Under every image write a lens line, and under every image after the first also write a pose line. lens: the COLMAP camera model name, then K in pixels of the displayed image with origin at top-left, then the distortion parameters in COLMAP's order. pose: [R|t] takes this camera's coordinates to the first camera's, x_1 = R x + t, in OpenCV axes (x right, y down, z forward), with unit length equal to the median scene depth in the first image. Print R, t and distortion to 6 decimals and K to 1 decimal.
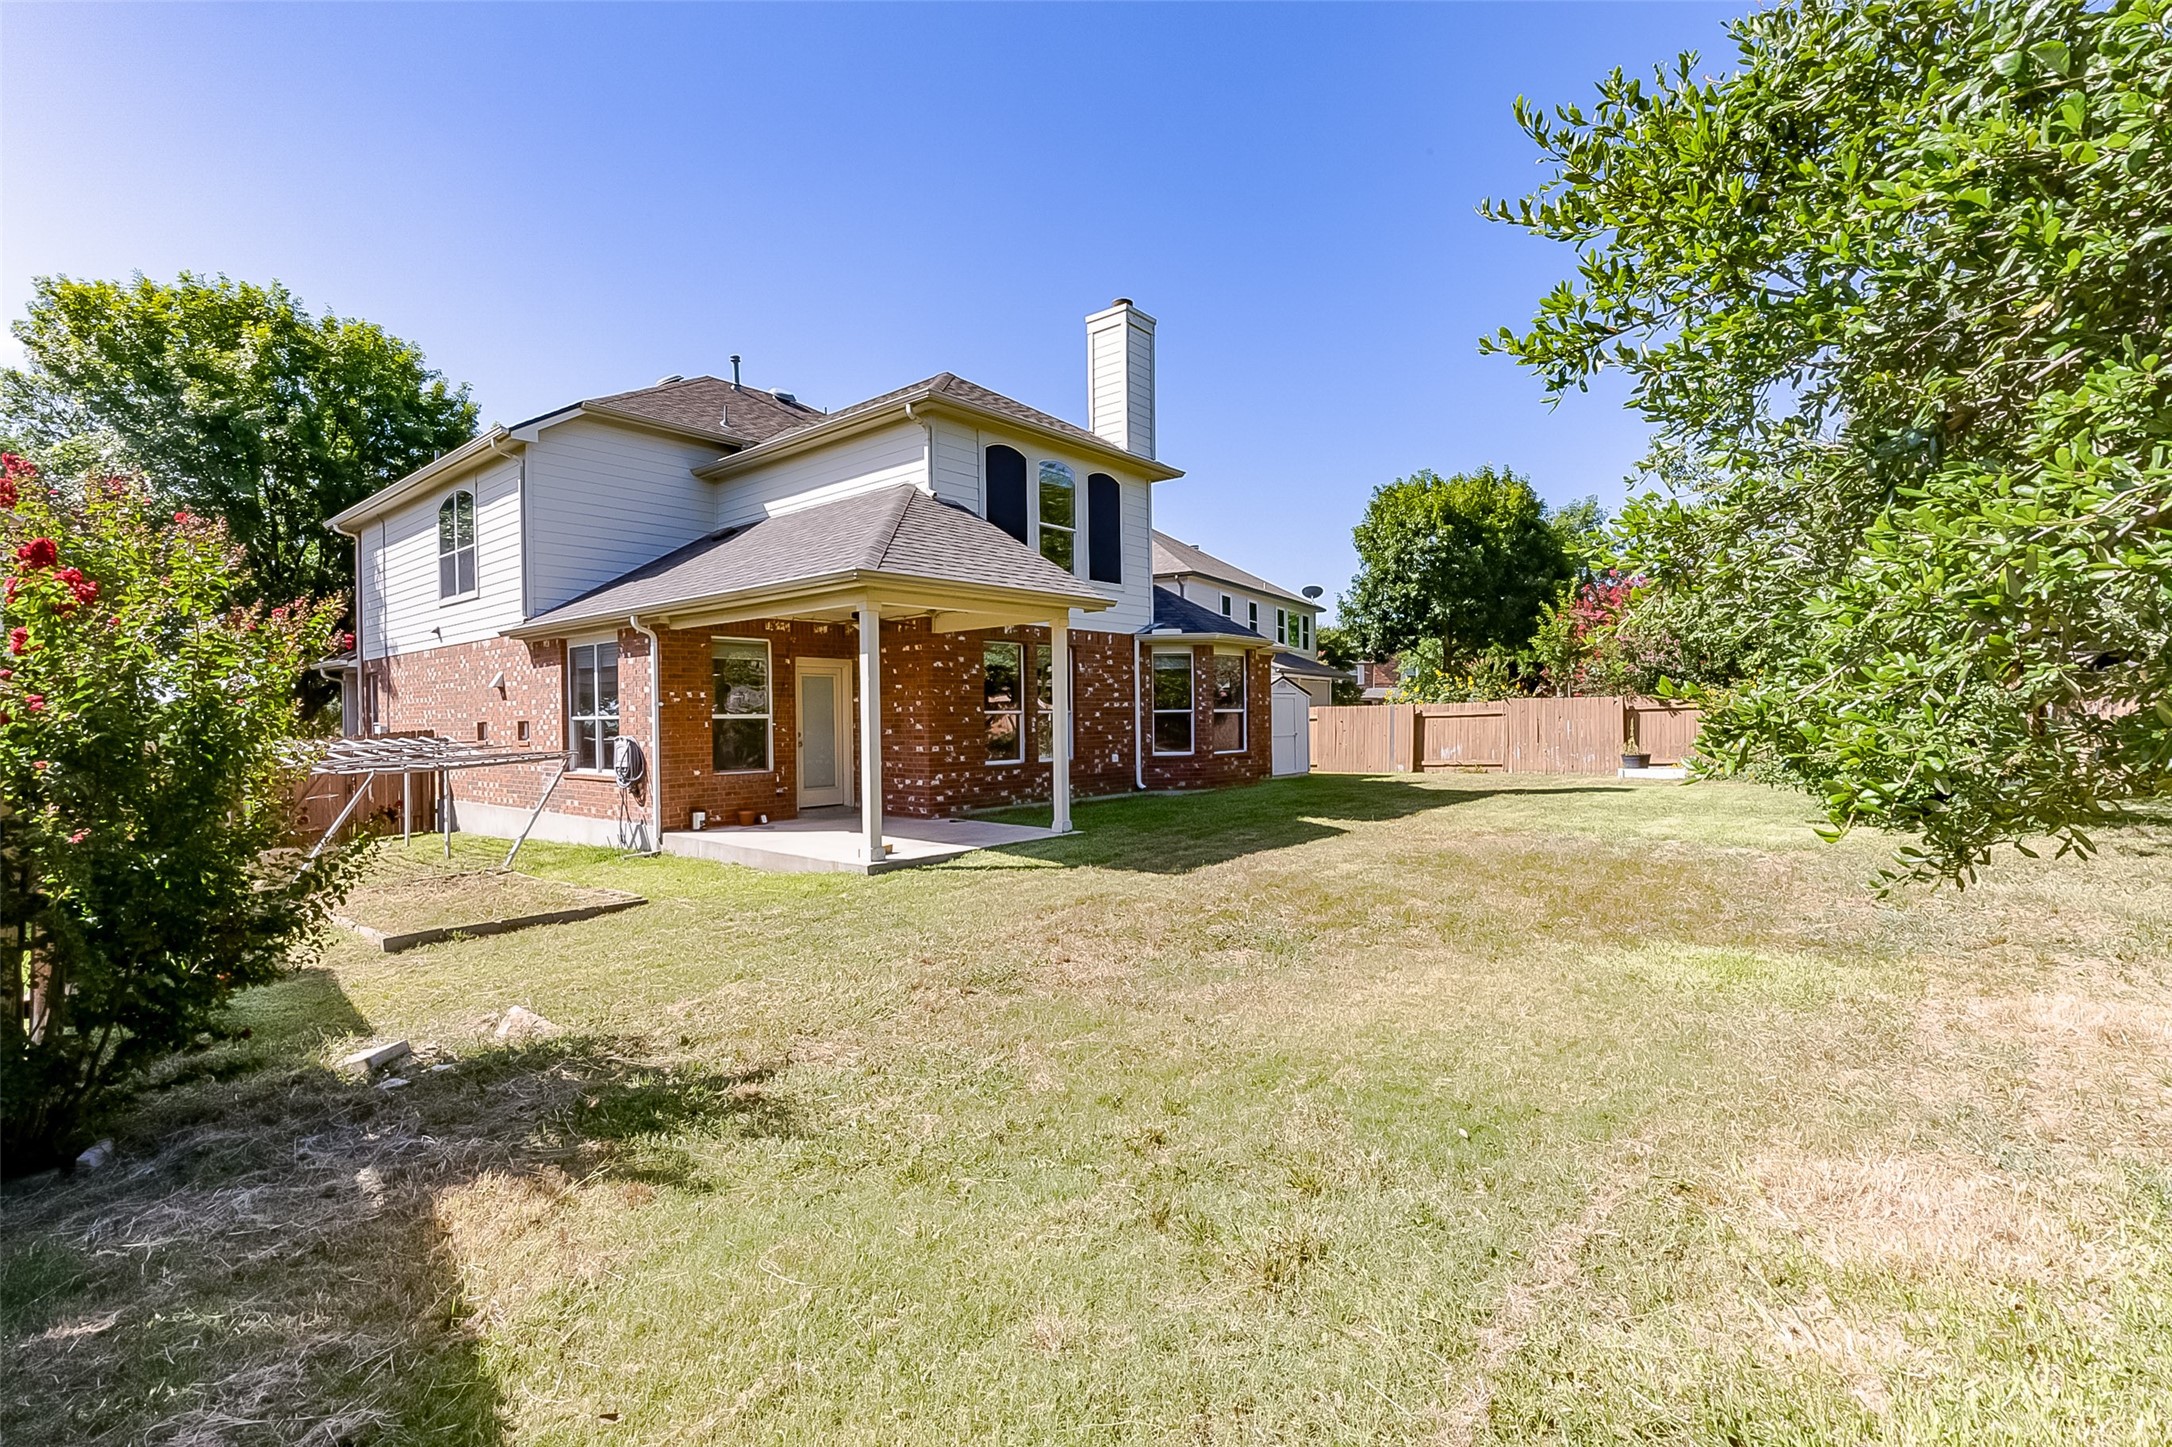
lens RADIAL K [[978.4, 0, 1097.6], [0, 978.4, 727.6], [0, 0, 1]] dist [0.005257, 0.000032]
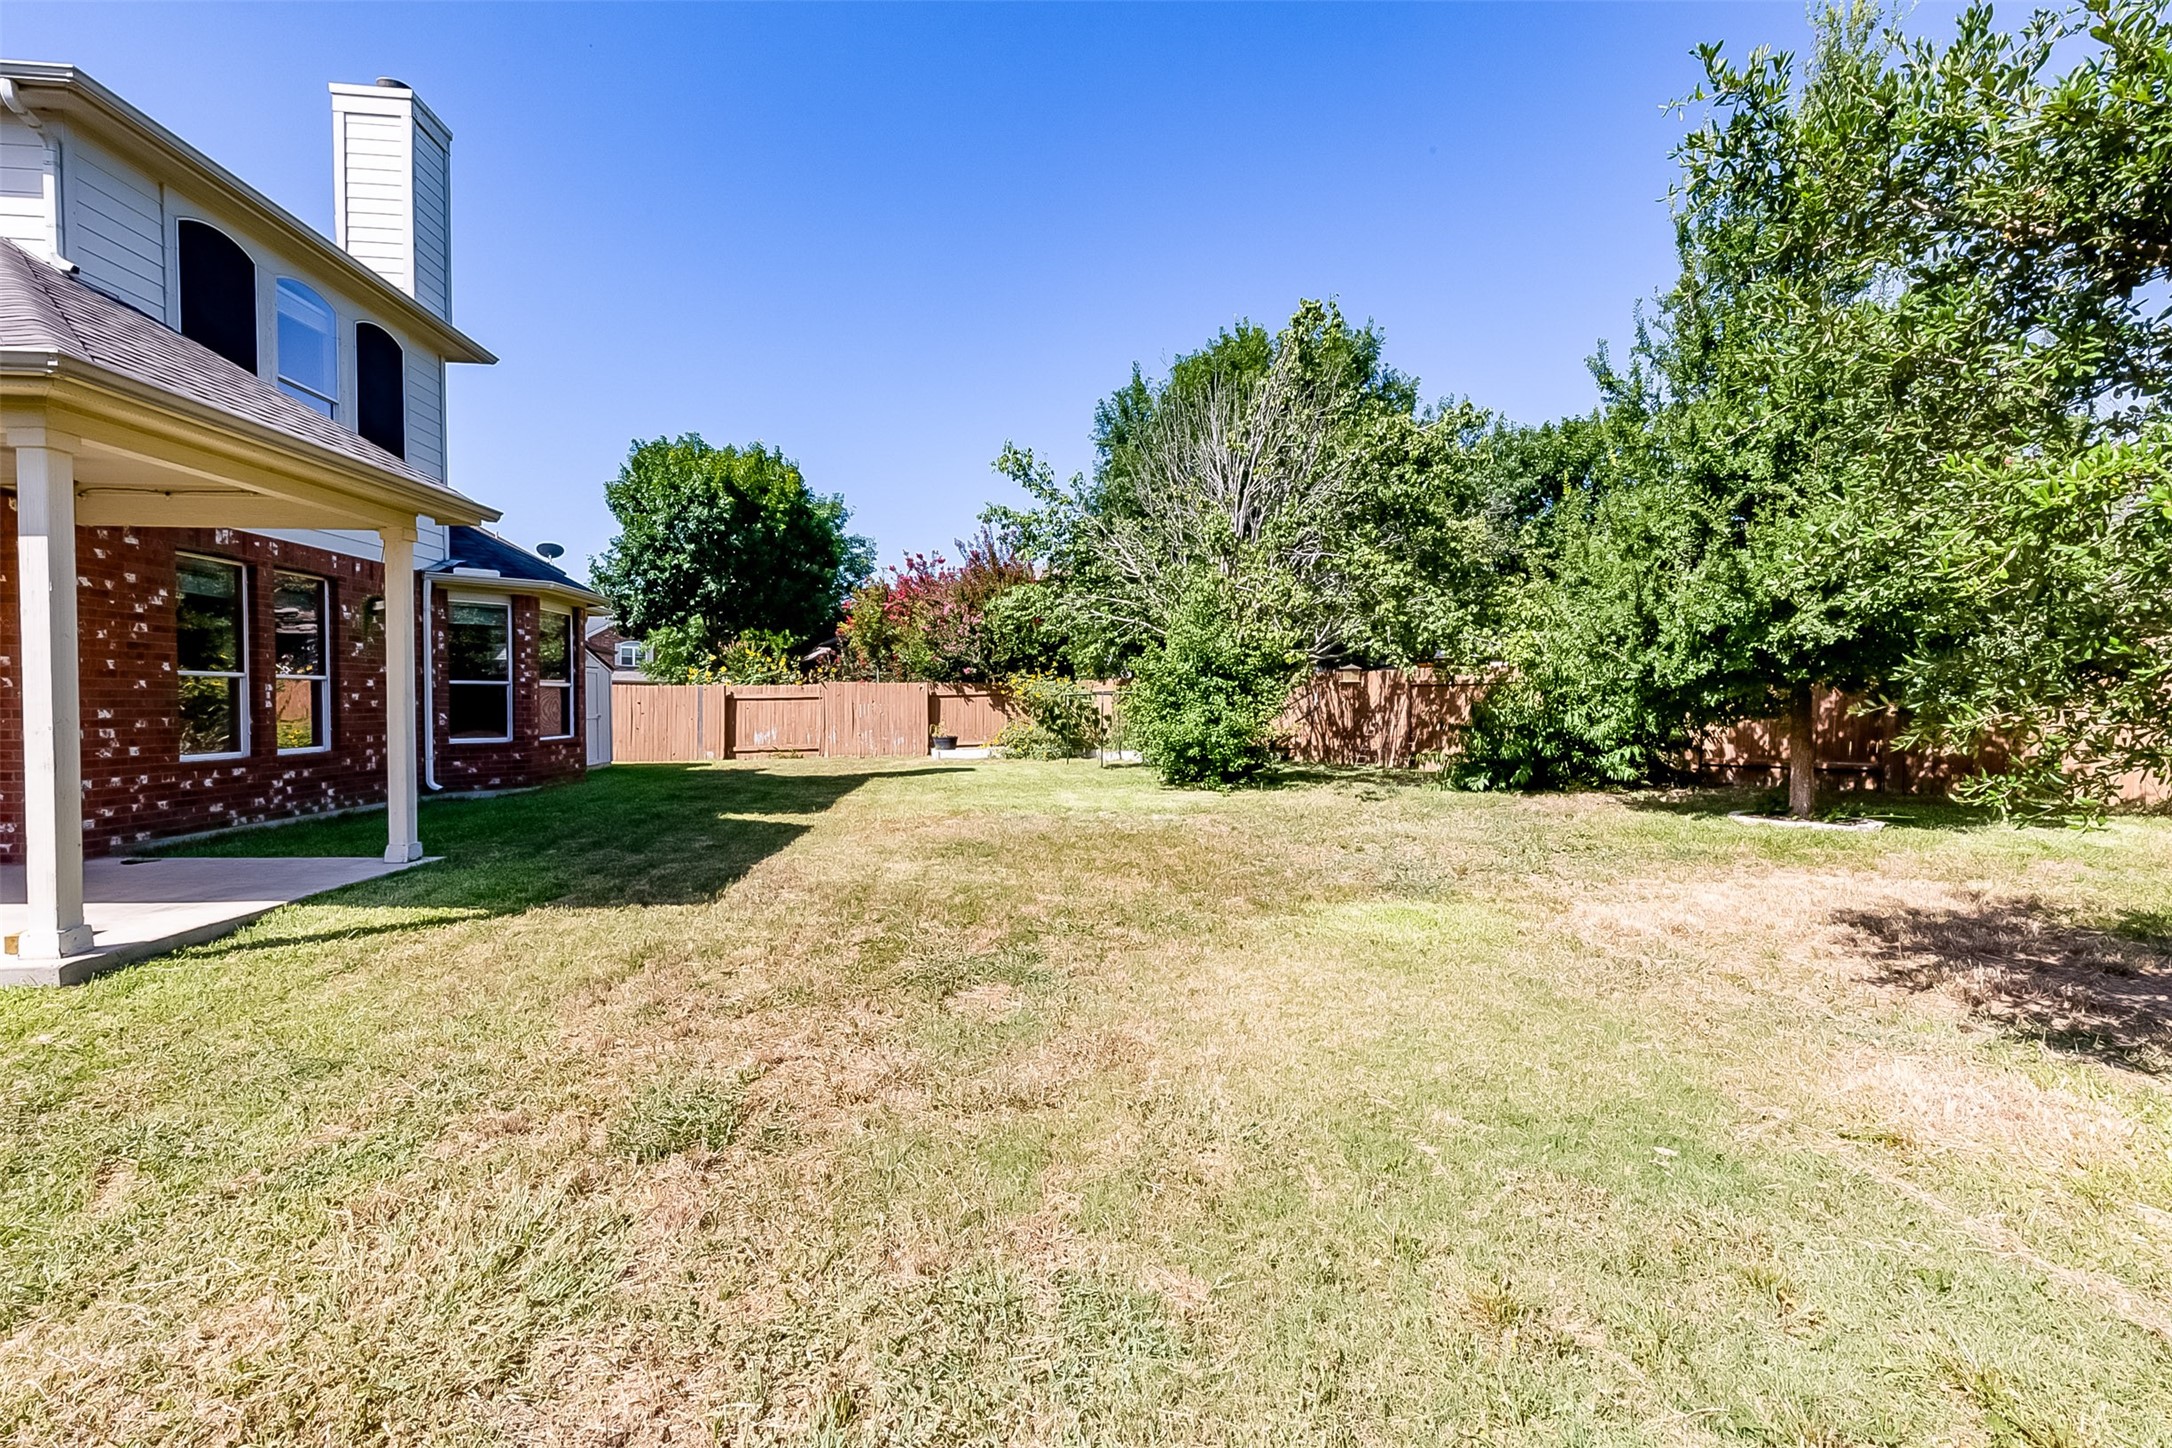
lens RADIAL K [[978.4, 0, 1097.6], [0, 978.4, 728.1], [0, 0, 1]] dist [0.005257, 0.000032]
pose [[0.699138, -0.002766, 0.714982, -0.126932], [-0.006449, 0.999927, 0.010174, 0.006938], [-0.714958, -0.011724, 0.699069, 0.159609]]
